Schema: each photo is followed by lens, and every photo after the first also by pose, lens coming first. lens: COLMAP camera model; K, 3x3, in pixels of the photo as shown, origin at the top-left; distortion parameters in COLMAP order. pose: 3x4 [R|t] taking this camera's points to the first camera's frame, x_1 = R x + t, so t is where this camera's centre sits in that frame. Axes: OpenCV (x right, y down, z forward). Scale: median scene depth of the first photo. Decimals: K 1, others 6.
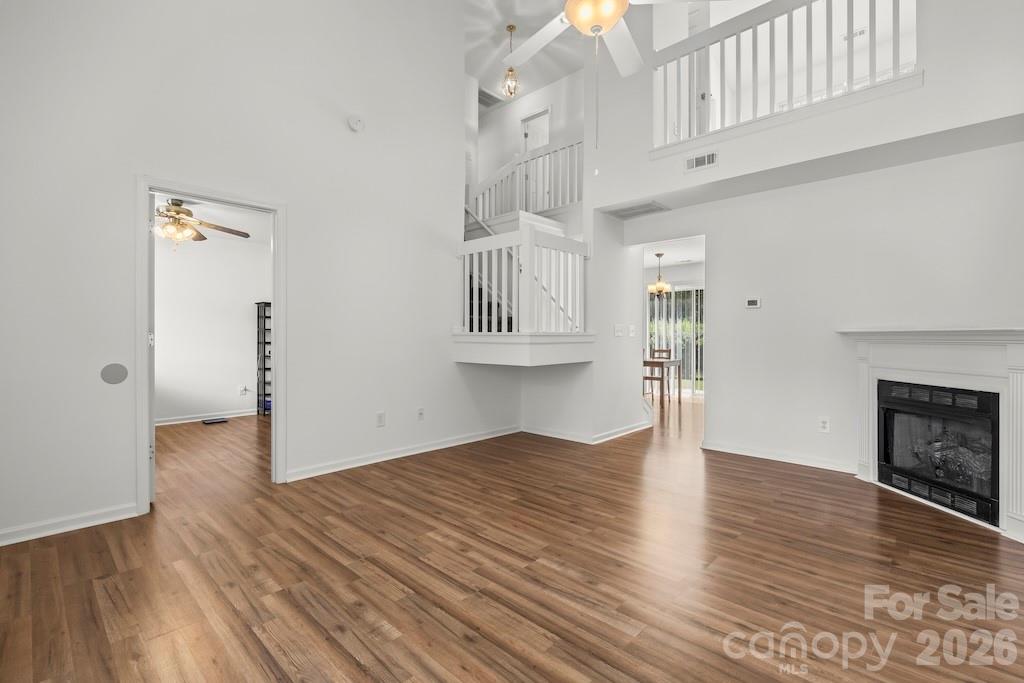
lens RADIAL K [[453.8, 0, 510.7], [0, 453.8, 332.6], [0, 0, 1]] dist [0.000912, 0.000179]
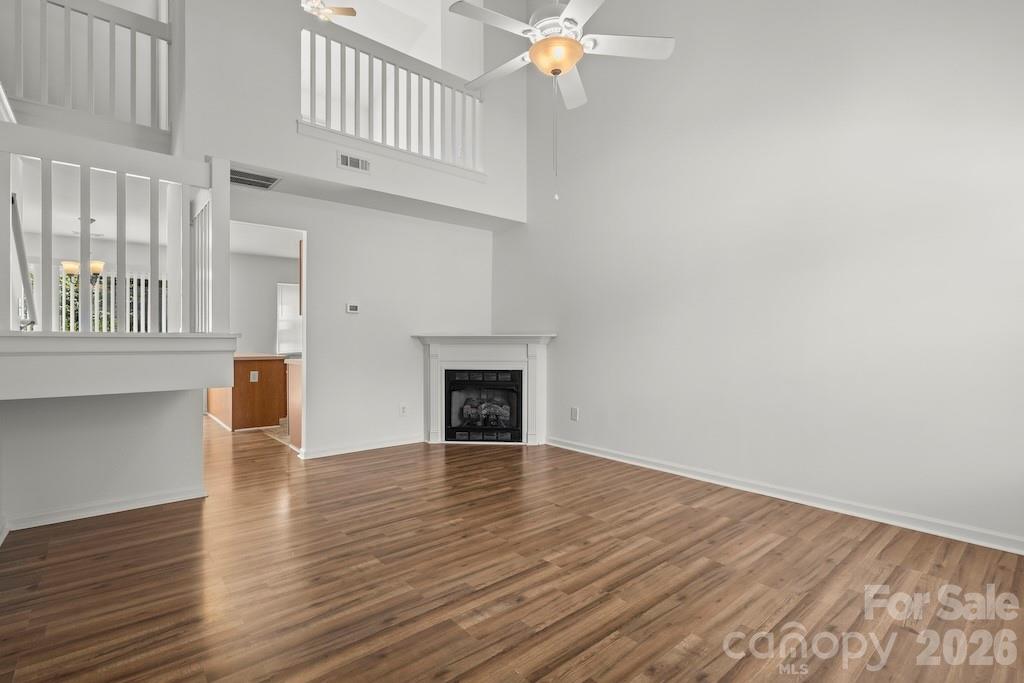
lens RADIAL K [[476.1, 0, 504.6], [0, 476.1, 335.8], [0, 0, 1]] dist [-0.001705, 0.000070]
pose [[0.119871, 0.008711, 0.992751, -0.827528], [-0.009526, 0.999926, -0.007623, 0.007506], [-0.992744, -0.008544, 0.119945, 0.794411]]
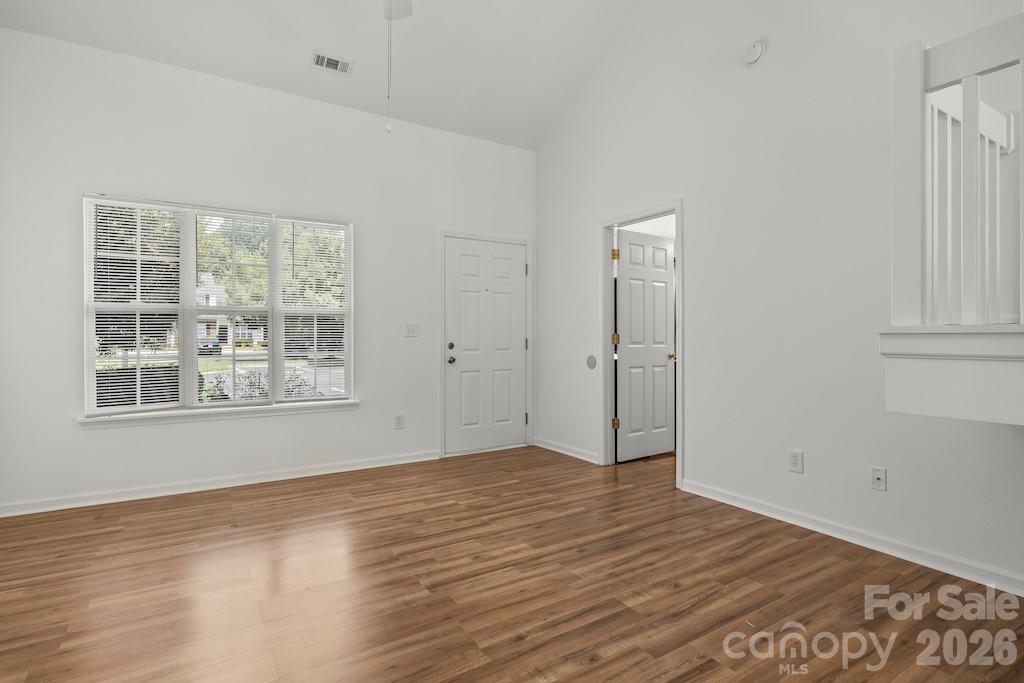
lens RADIAL K [[513.0, 0, 512.0], [0, 513.0, 341.5], [0, 0, 1]] dist [-0.000200, 0.000117]
pose [[-0.244403, 0.006056, -0.969655, 0.799013], [0.005499, 0.999973, 0.004860, 0.013169], [0.969658, -0.004145, -0.244430, 1.148270]]
